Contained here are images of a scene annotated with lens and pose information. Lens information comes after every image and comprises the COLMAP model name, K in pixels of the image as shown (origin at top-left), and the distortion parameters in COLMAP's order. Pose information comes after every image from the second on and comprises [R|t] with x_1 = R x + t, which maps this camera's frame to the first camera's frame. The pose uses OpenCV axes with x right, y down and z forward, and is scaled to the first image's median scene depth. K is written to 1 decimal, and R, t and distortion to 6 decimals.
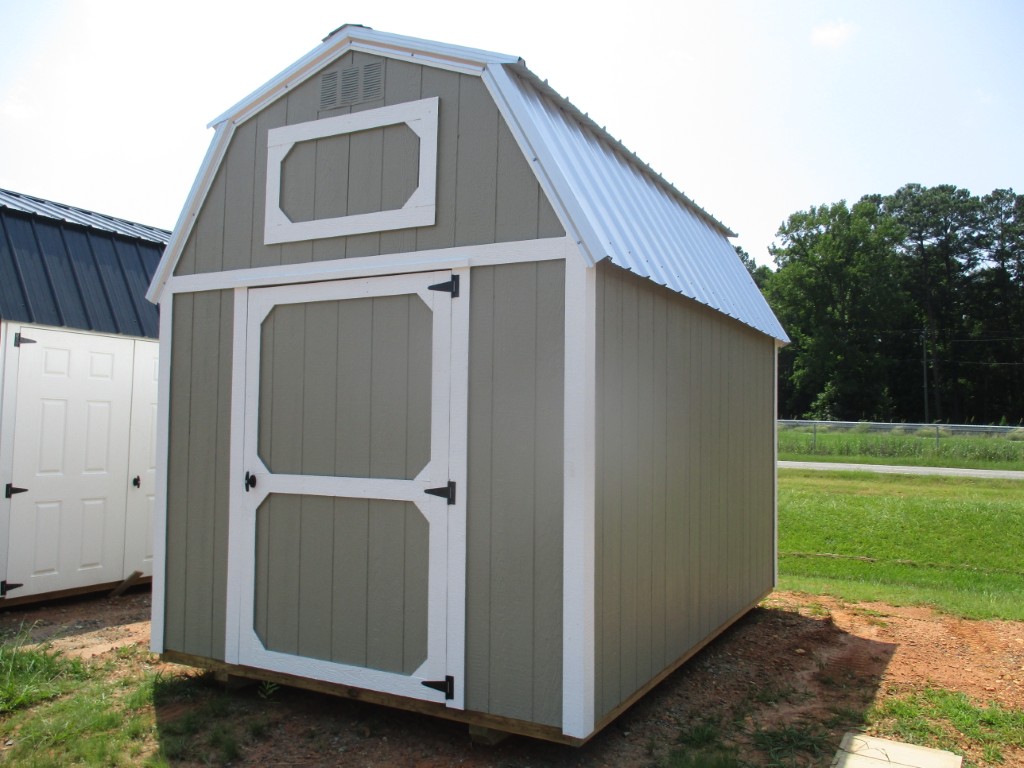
lens RADIAL K [[851.9, 0, 512.4], [0, 851.9, 369.3], [0, 0, 1]] dist [-0.044993, -0.007639]
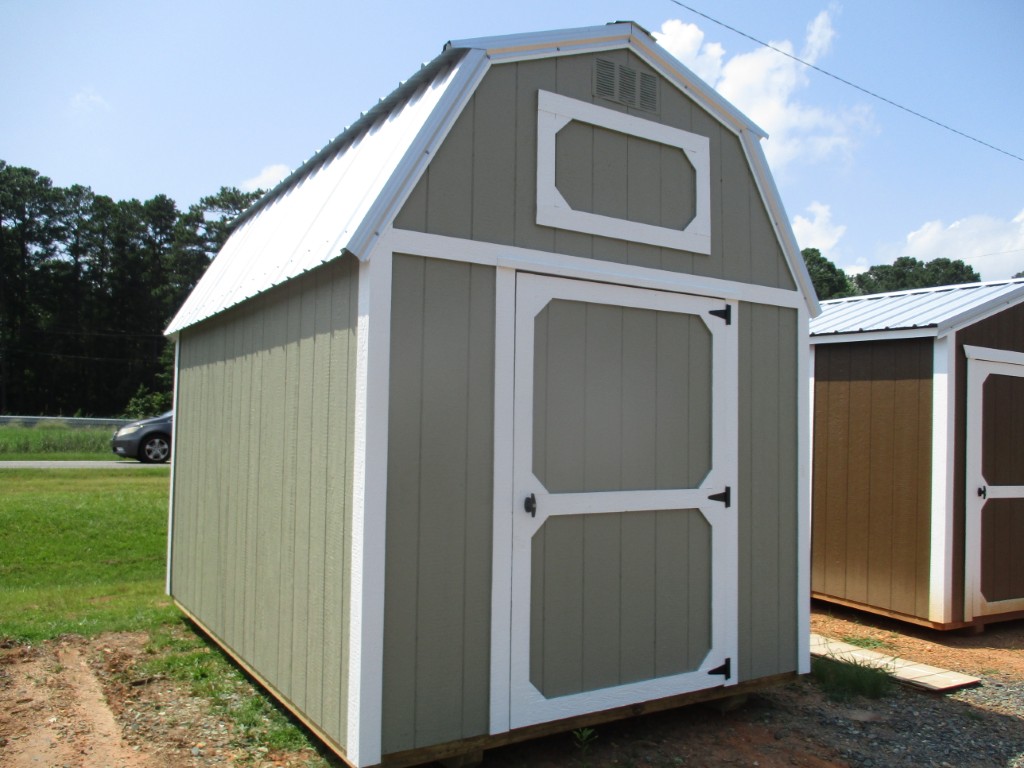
lens RADIAL K [[856.2, 0, 515.6], [0, 856.2, 367.3], [0, 0, 1]] dist [-0.036081, 0.032570]
pose [[0.493081, 0.061971, 0.867774, -1.074107], [-0.069315, 0.997087, -0.031820, 0.025379], [-0.867218, -0.044460, 0.495940, 0.609727]]
